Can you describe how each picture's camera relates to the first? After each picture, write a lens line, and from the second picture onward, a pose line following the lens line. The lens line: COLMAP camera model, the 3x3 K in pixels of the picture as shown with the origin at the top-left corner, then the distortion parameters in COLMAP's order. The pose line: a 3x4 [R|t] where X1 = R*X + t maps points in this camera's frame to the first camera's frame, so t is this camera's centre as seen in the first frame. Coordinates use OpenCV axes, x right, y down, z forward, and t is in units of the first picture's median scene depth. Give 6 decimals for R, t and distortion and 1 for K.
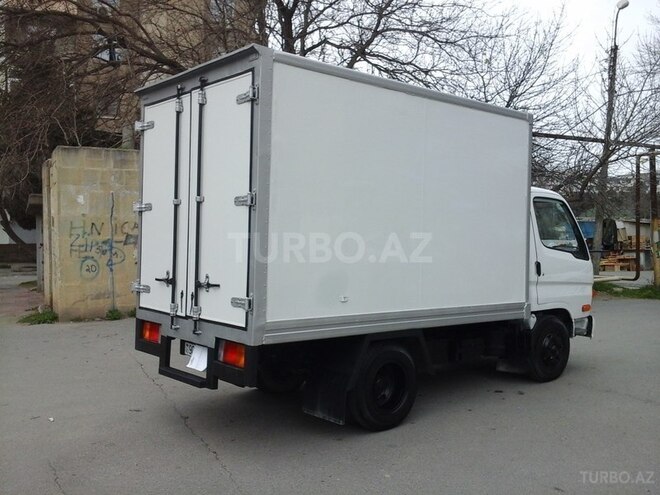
lens RADIAL K [[635.5, 0, 330.0], [0, 635.5, 247.5], [0, 0, 1]] dist [0.109997, -0.233649]
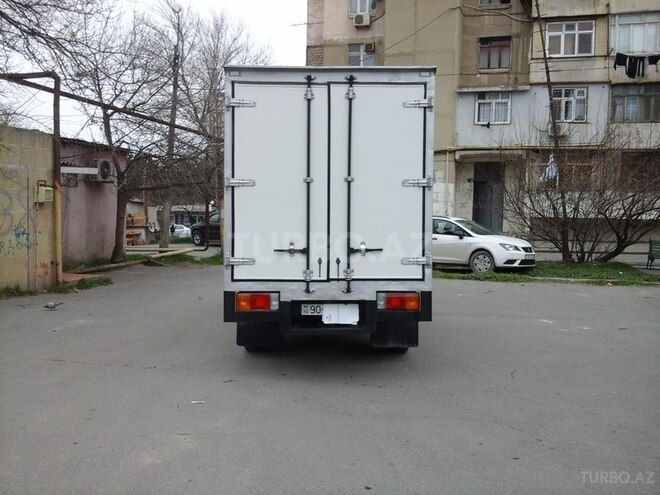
lens RADIAL K [[635.5, 0, 330.0], [0, 635.5, 247.5], [0, 0, 1]] dist [0.109997, -0.233649]
pose [[0.629931, -0.043517, 0.775431, -1.123191], [0.016863, 0.998960, 0.042363, 0.000957], [-0.776468, -0.013609, 0.630010, 0.271476]]
